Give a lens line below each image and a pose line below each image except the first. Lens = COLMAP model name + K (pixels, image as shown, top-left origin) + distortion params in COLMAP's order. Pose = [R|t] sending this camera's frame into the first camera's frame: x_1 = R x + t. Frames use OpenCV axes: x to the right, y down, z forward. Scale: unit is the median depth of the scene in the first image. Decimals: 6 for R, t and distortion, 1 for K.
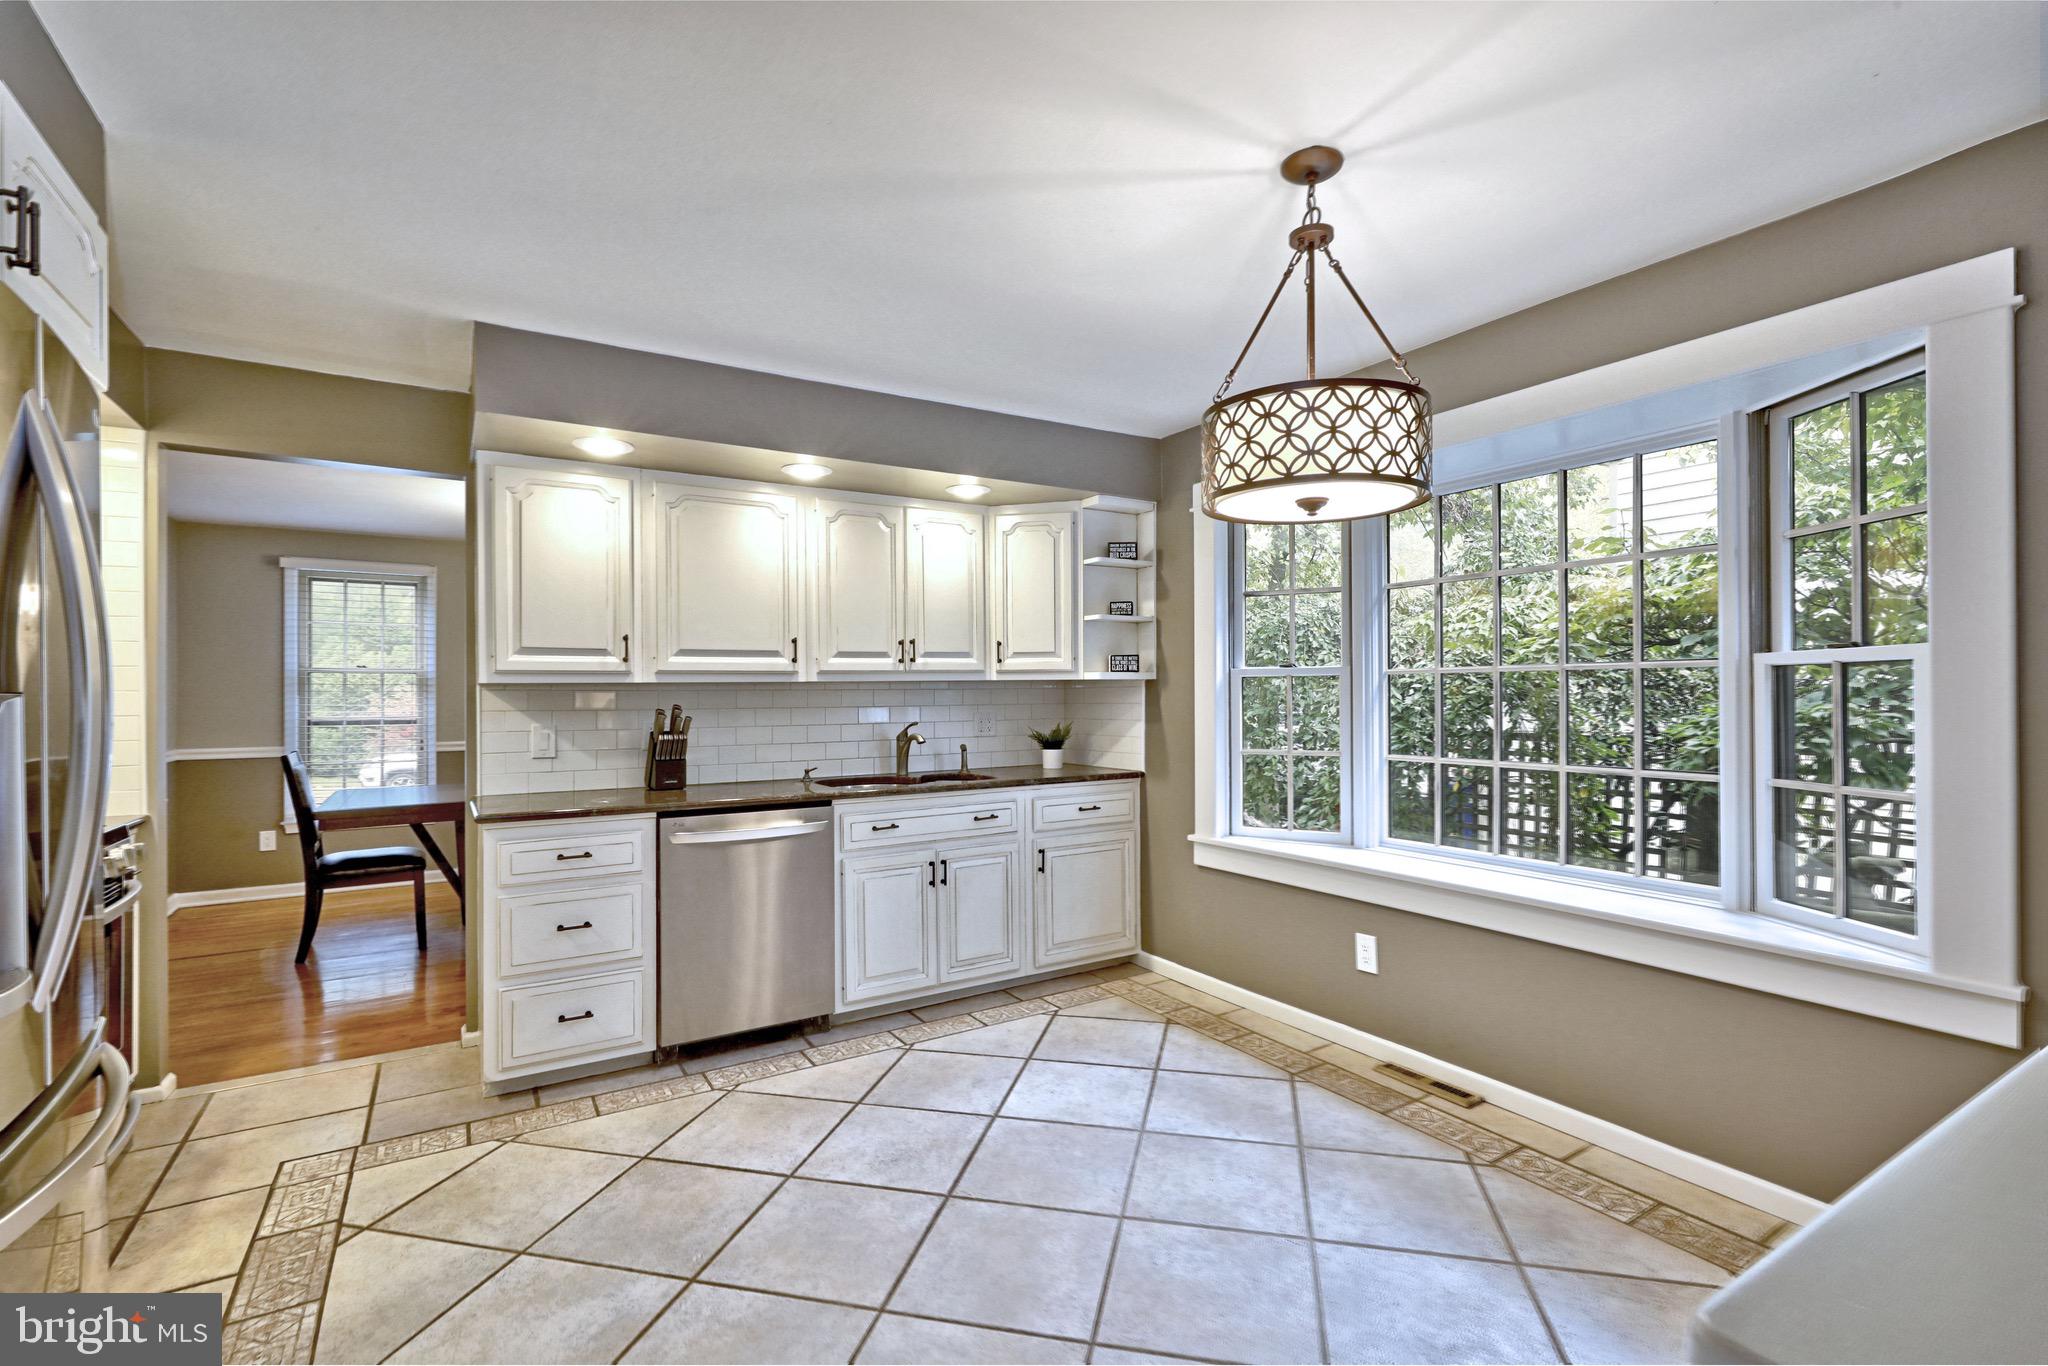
lens RADIAL K [[919.7, 0, 1026.8], [0, 919.7, 689.5], [0, 0, 1]] dist [0.000297, 0.000275]
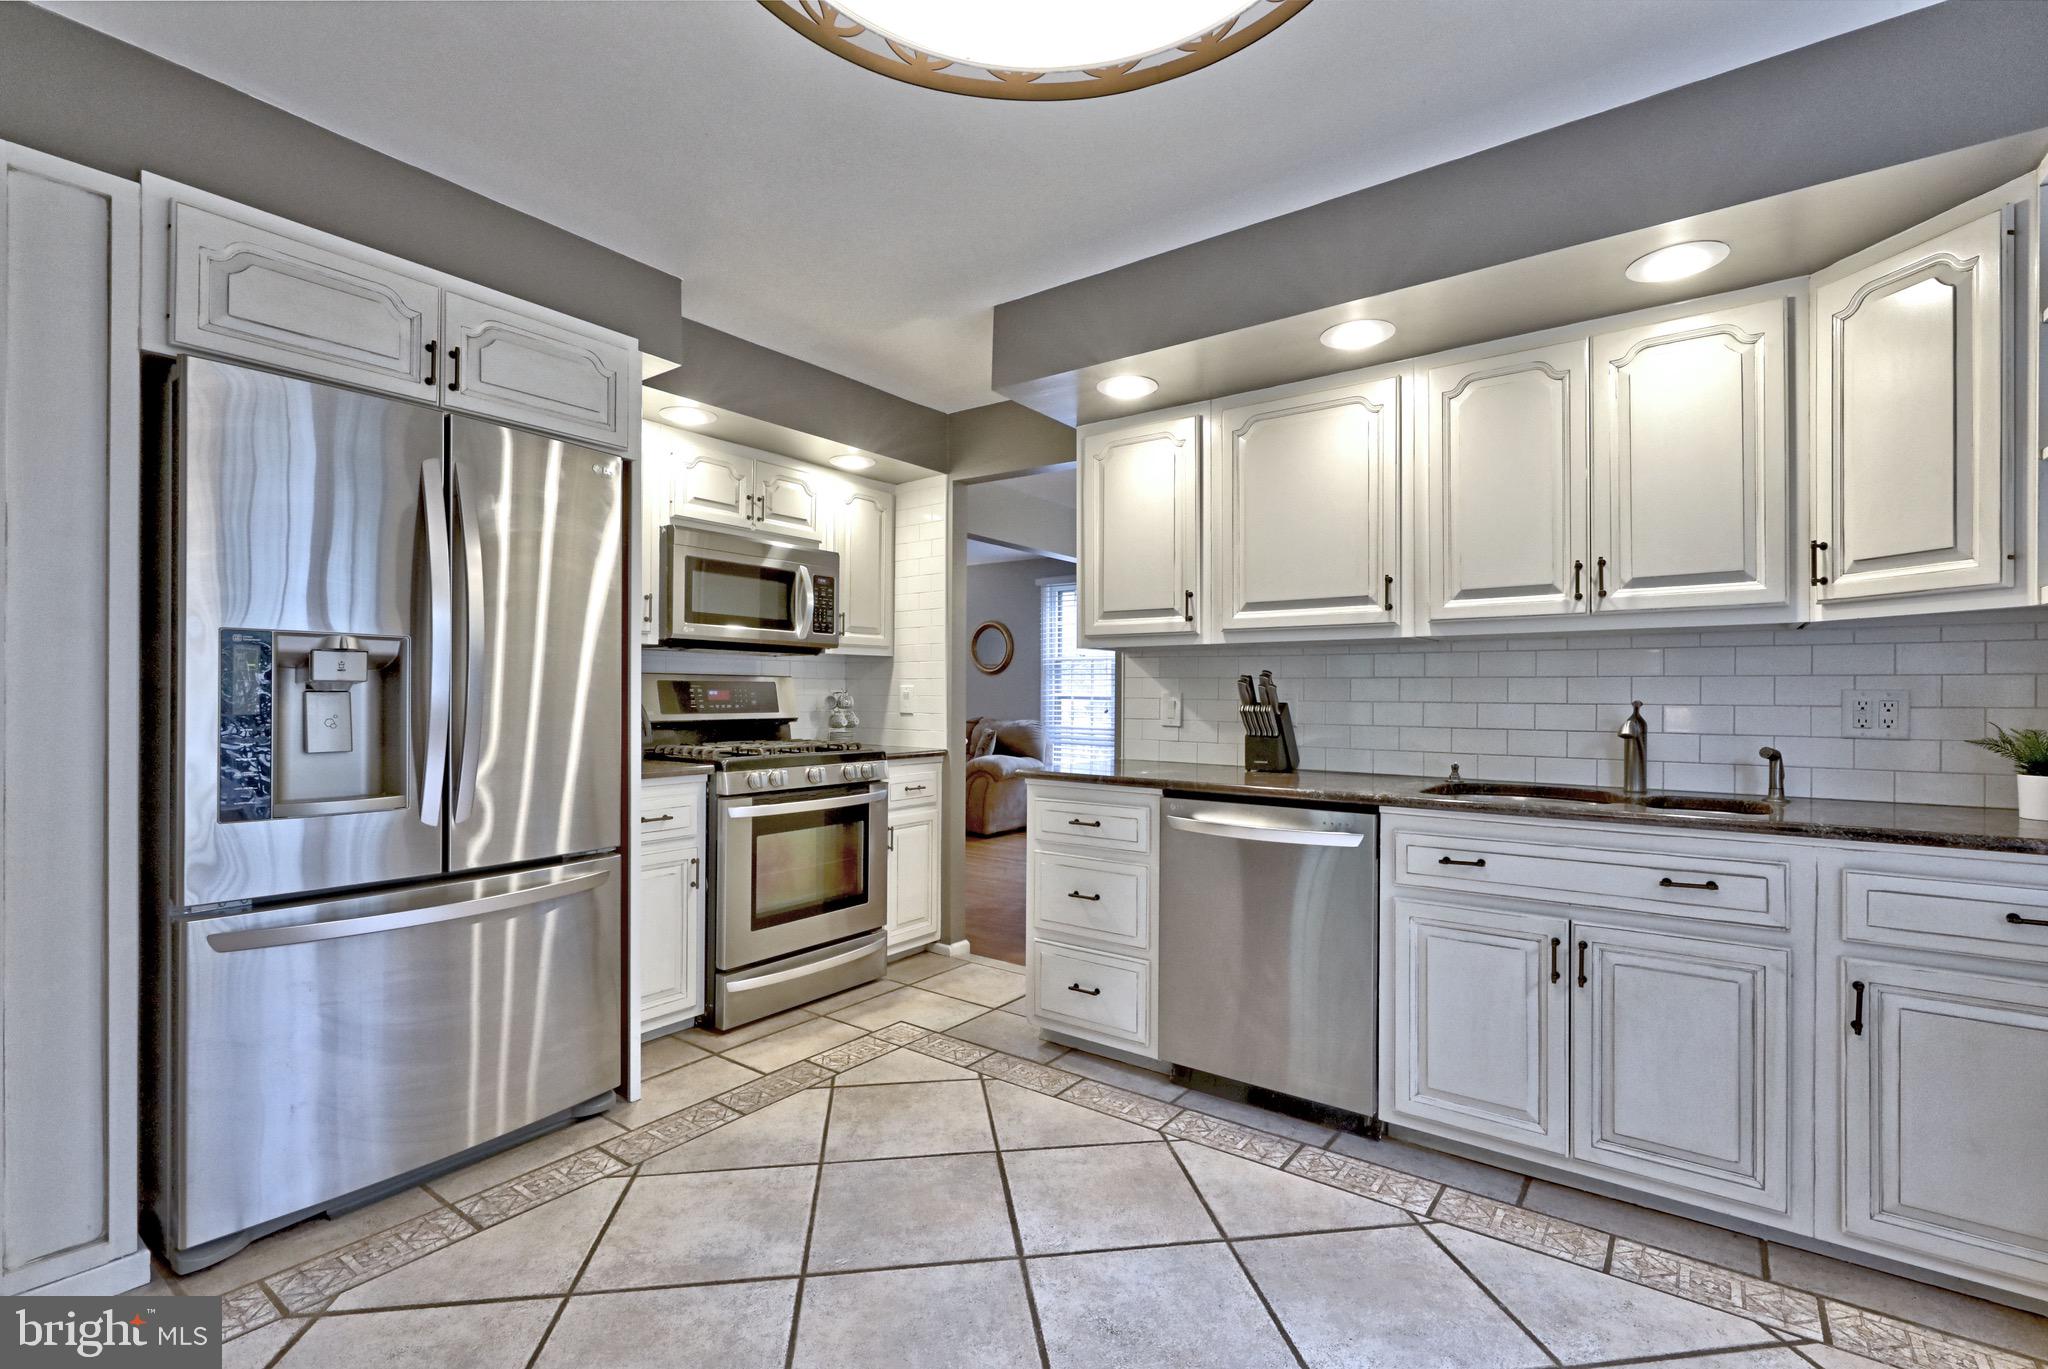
lens RADIAL K [[919.7, 0, 1027.5], [0, 919.7, 694.2], [0, 0, 1]] dist [0.000297, 0.000275]
pose [[0.368110, 0.011369, -0.929713, 0.355479], [-0.004943, 0.999935, 0.010270, 0.034296], [0.929769, 0.000815, 0.368142, 0.552045]]
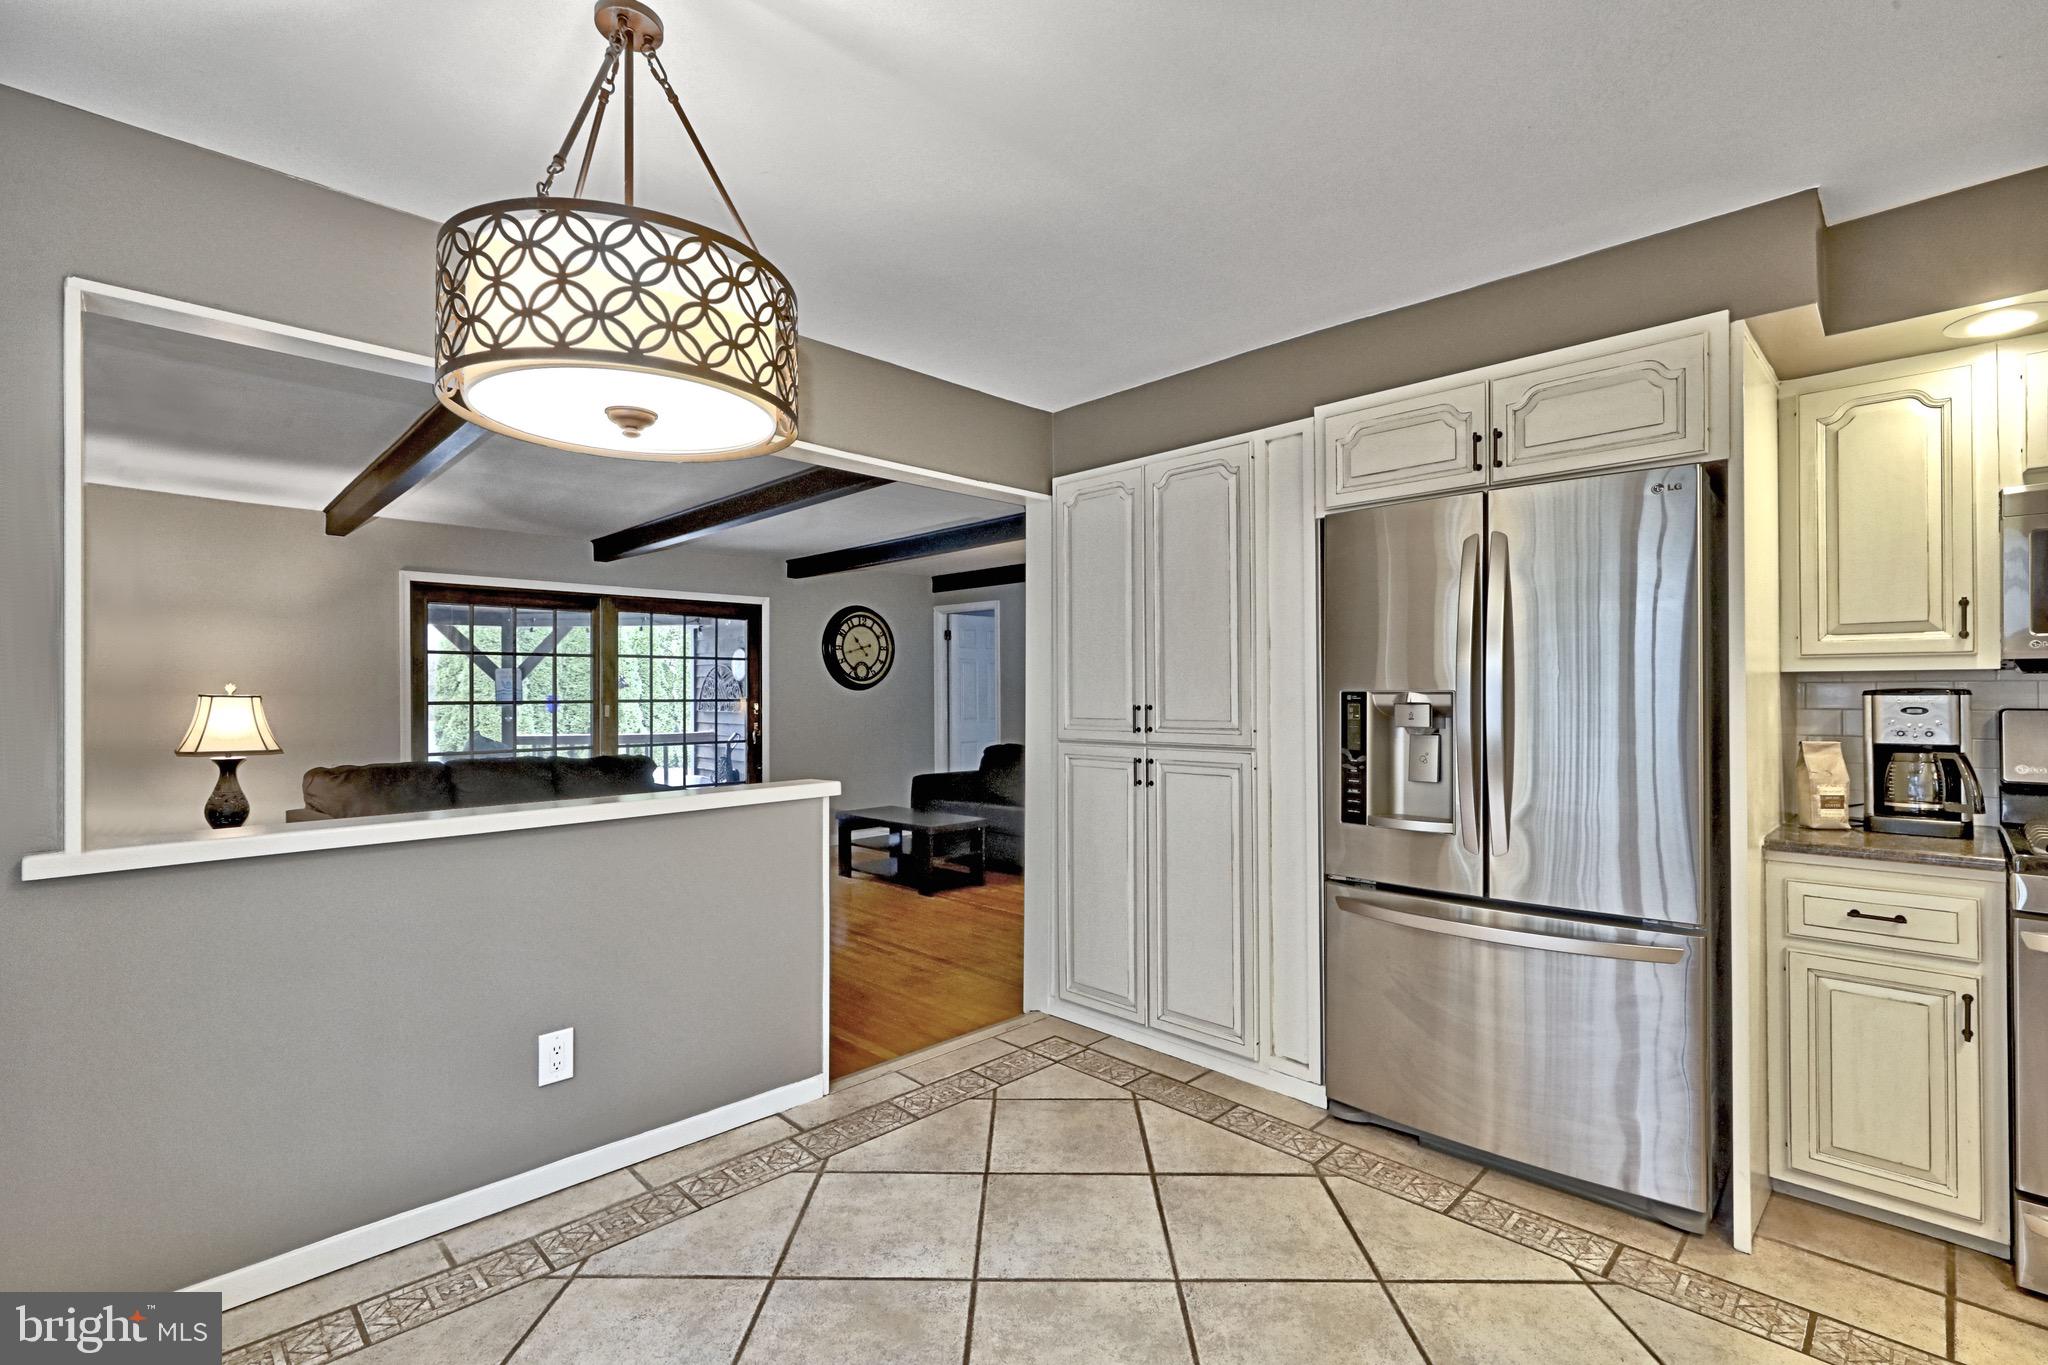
lens RADIAL K [[919.7, 0, 1020.7], [0, 919.7, 691.3], [0, 0, 1]] dist [0.000297, 0.000275]
pose [[-0.975343, 0.009982, -0.220467, 0.113592], [0.011806, 0.999906, -0.006956, 0.003643], [0.220377, -0.009387, -0.975370, 1.063717]]
